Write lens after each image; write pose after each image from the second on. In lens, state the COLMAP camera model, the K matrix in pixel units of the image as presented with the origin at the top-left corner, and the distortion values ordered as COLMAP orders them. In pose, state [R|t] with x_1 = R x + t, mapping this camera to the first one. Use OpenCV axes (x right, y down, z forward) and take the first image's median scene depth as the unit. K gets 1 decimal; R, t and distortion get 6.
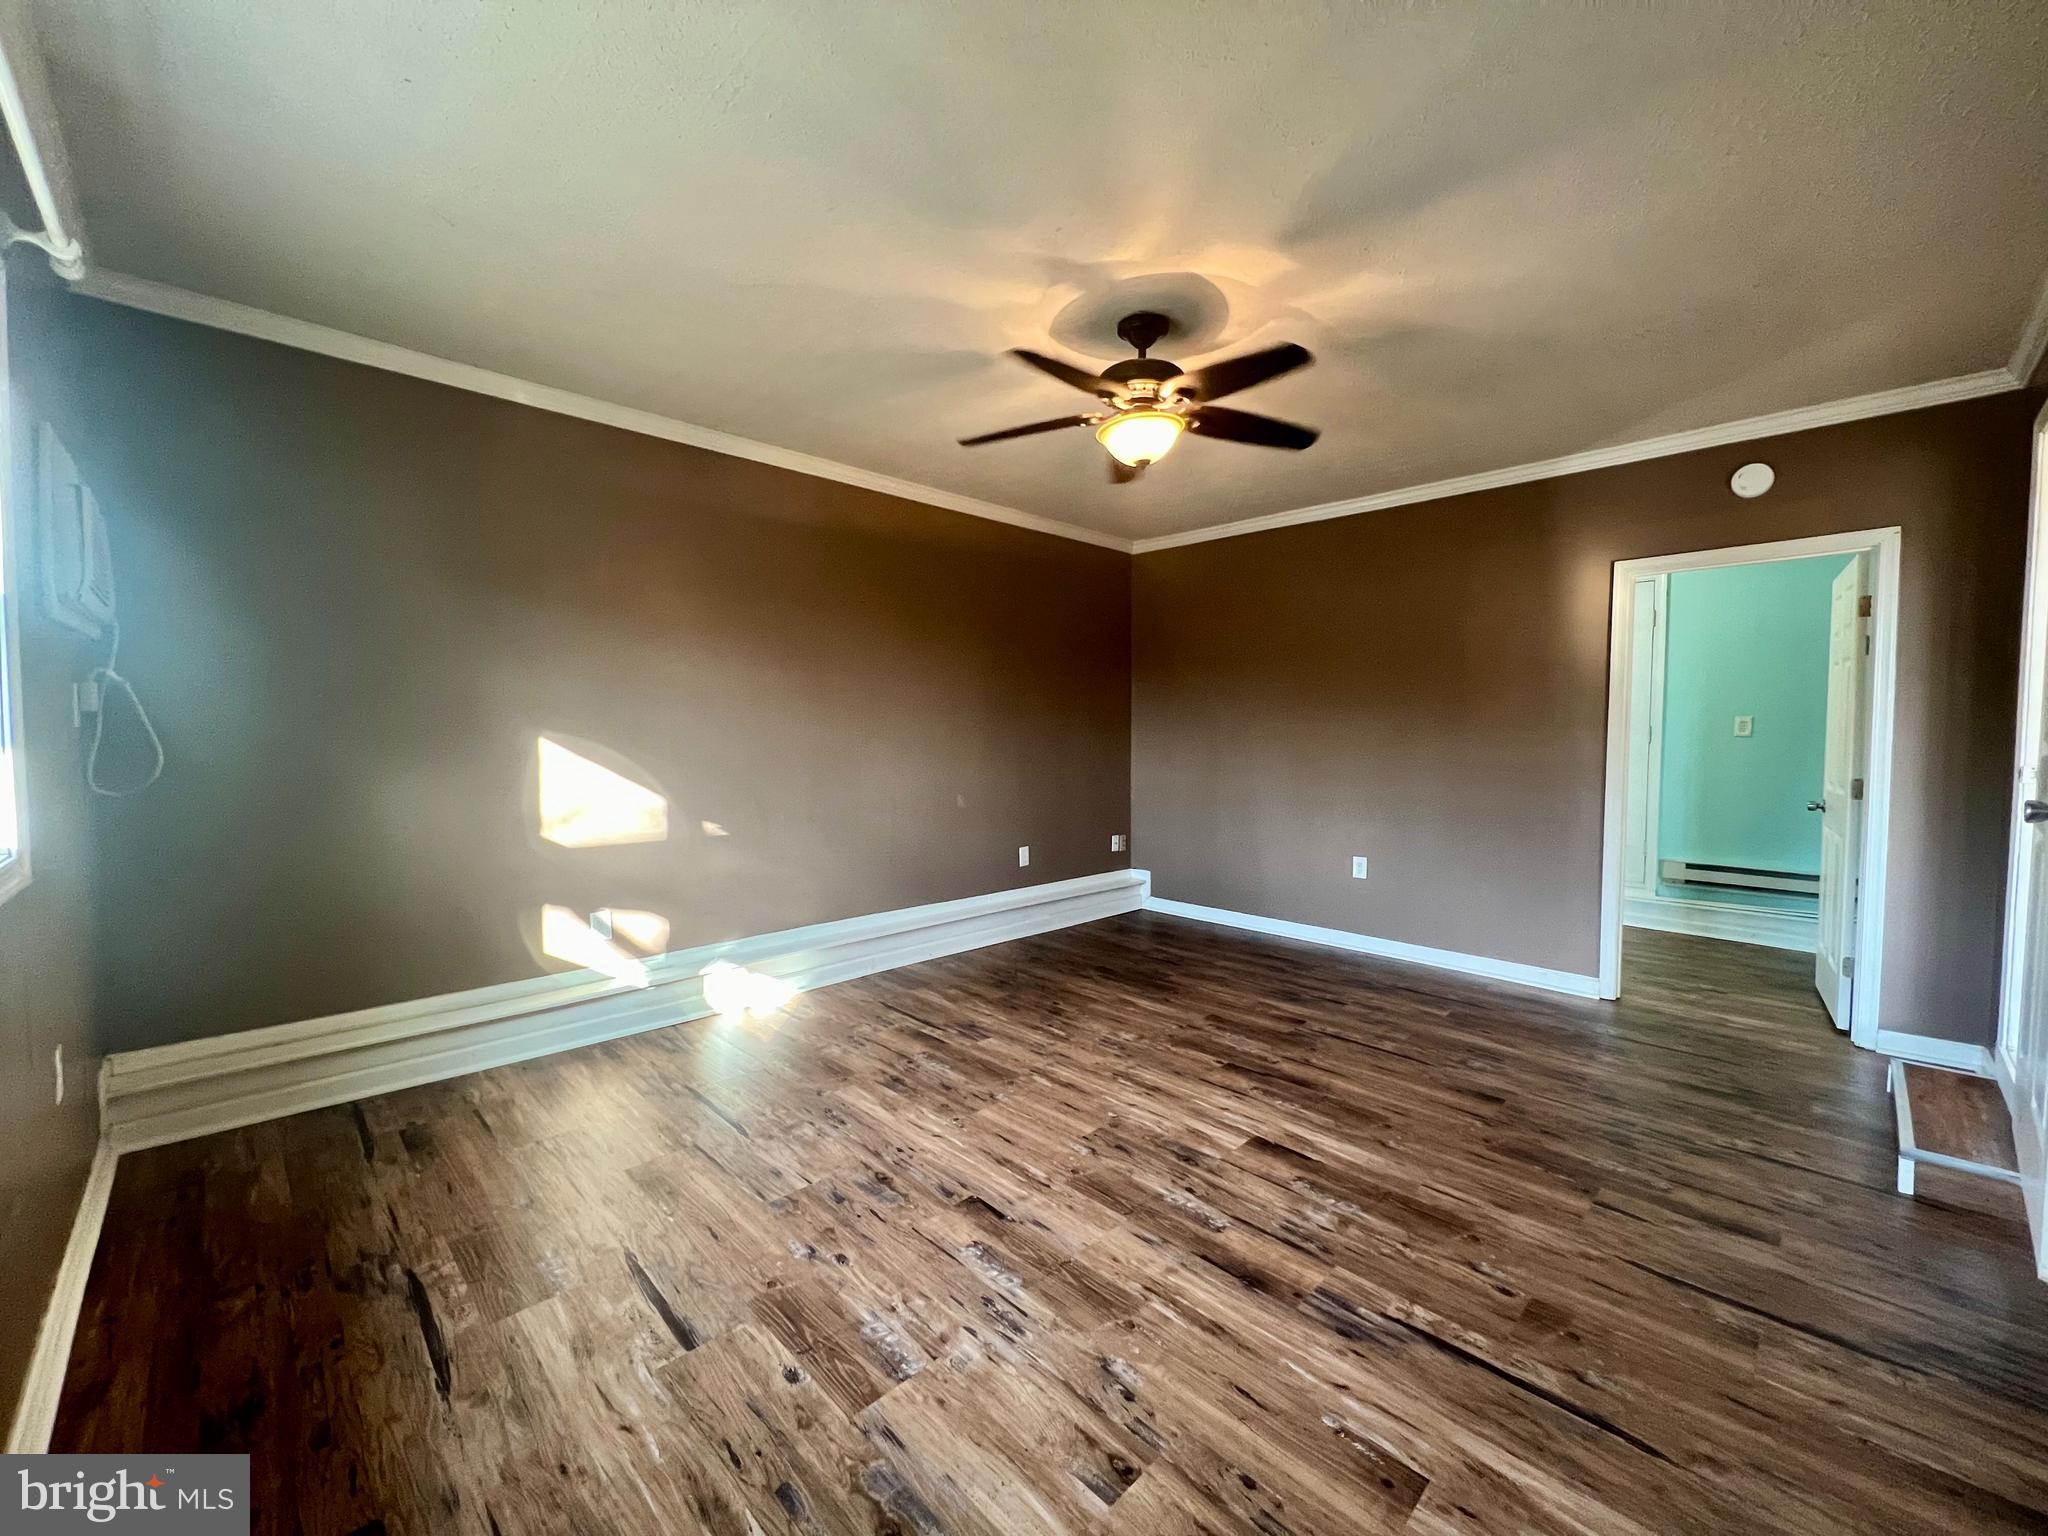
lens RADIAL K [[814.3, 0, 1020.6], [0, 814.3, 762.0], [0, 0, 1]] dist [-0.002117, 0.000410]
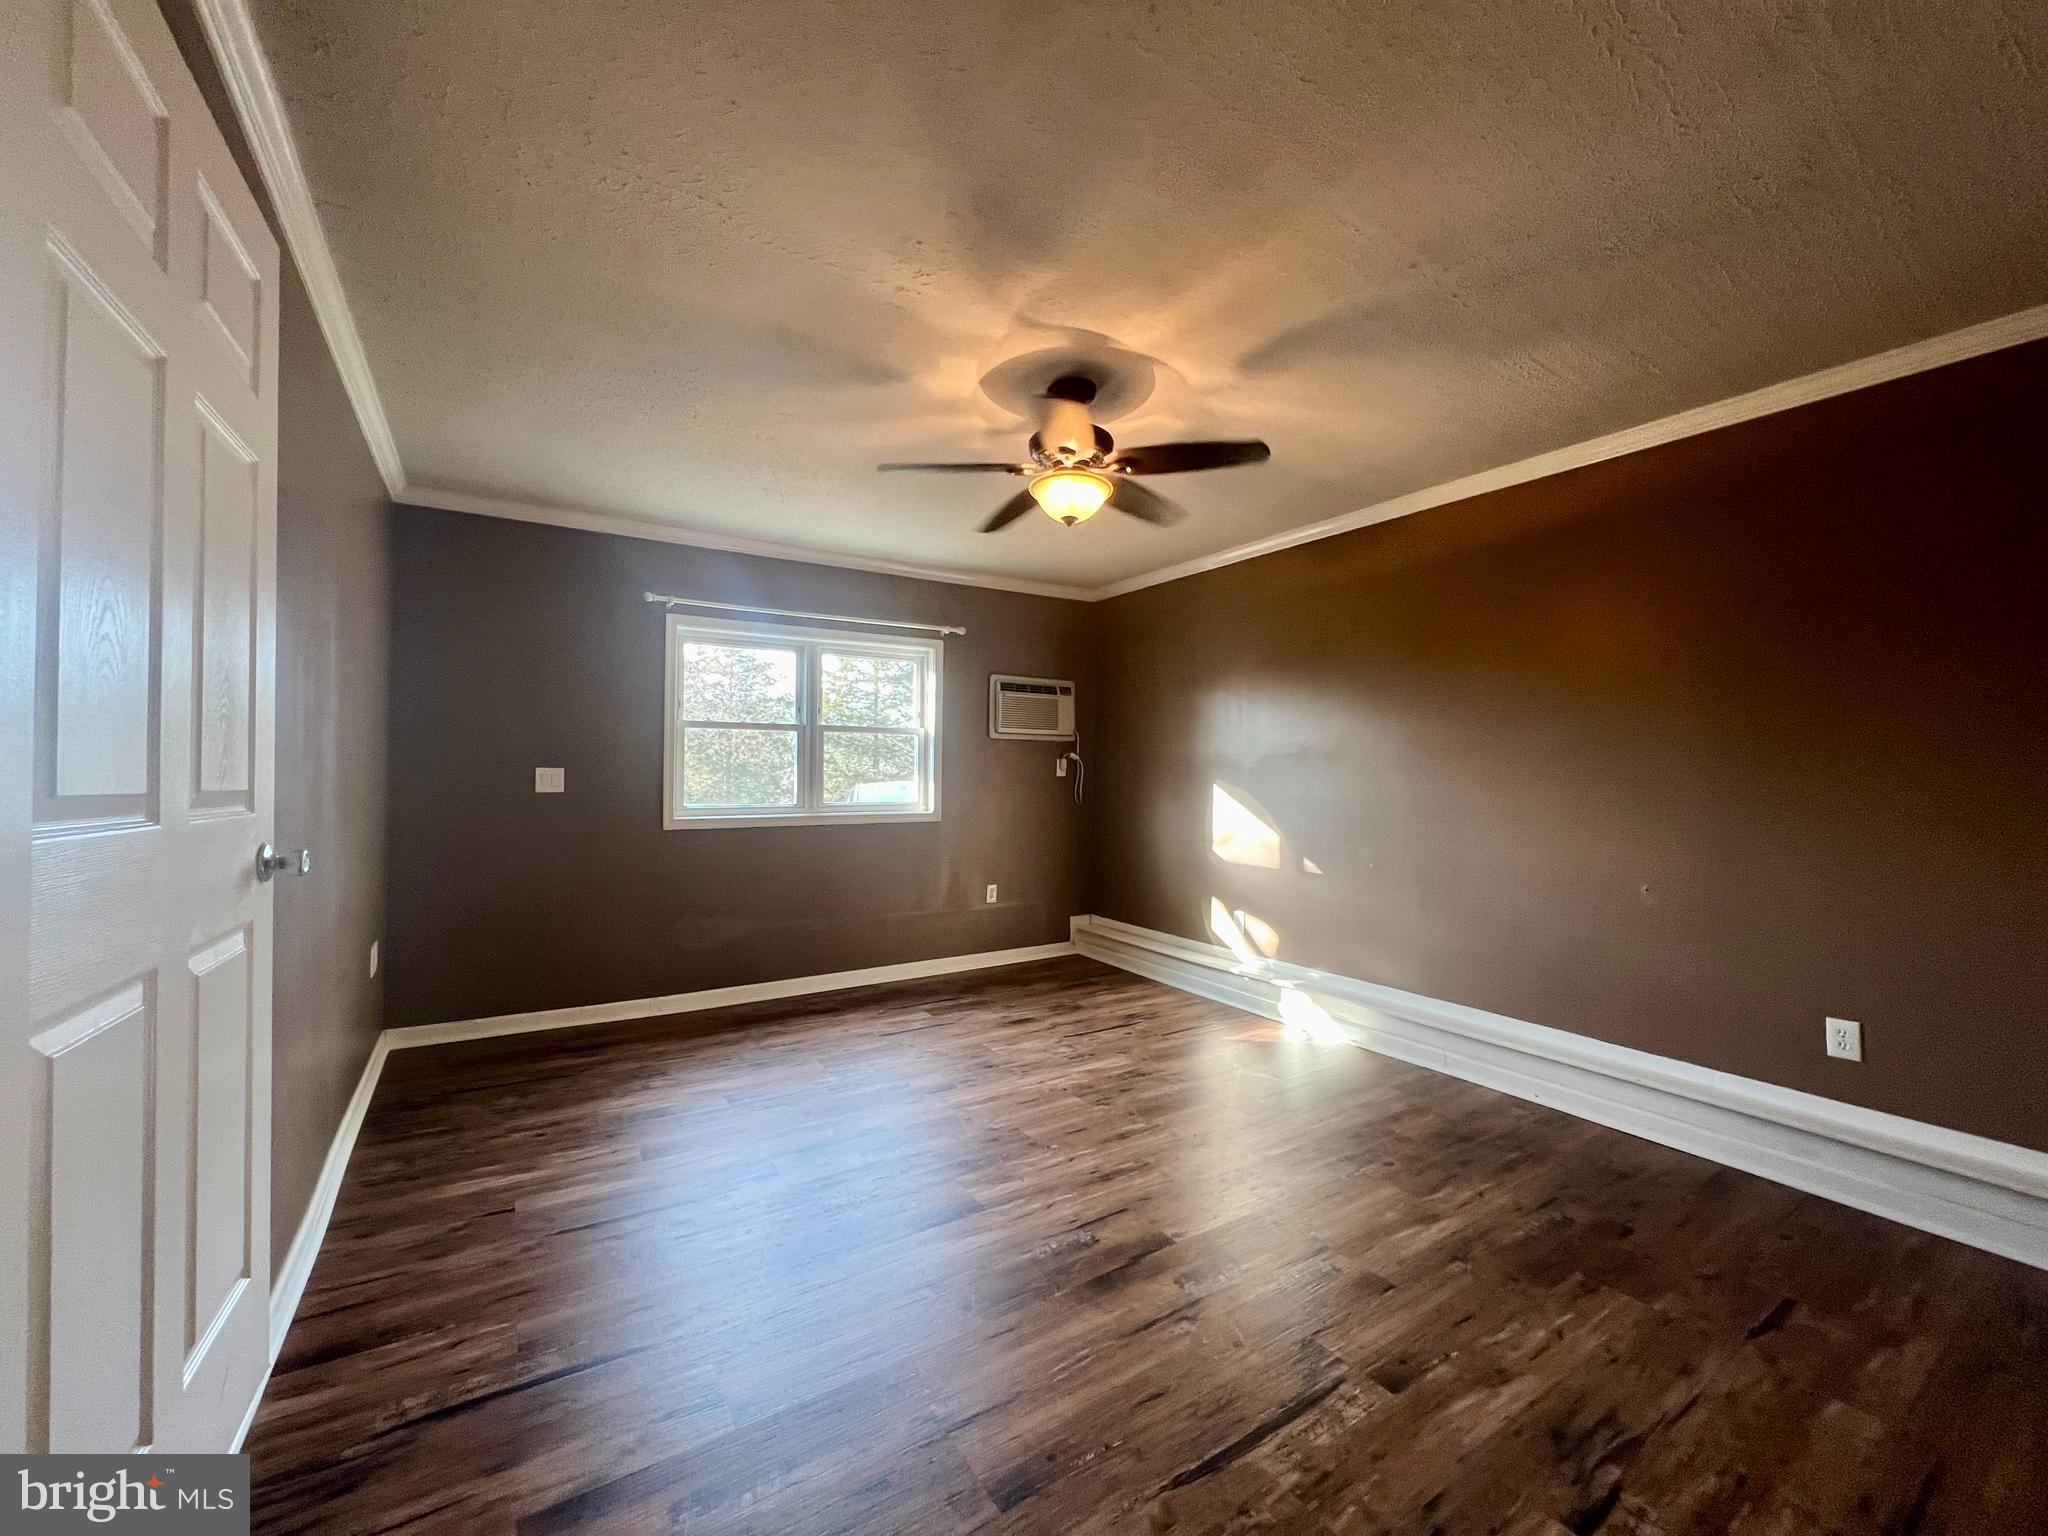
lens RADIAL K [[814.3, 0, 1020.1], [0, 814.3, 771.8], [0, 0, 1]] dist [-0.002117, 0.000410]
pose [[-0.201147, -0.007857, -0.979530, 1.174799], [-0.050146, 0.998739, 0.002287, -0.047555], [0.978277, 0.049579, -0.201287, 1.172119]]
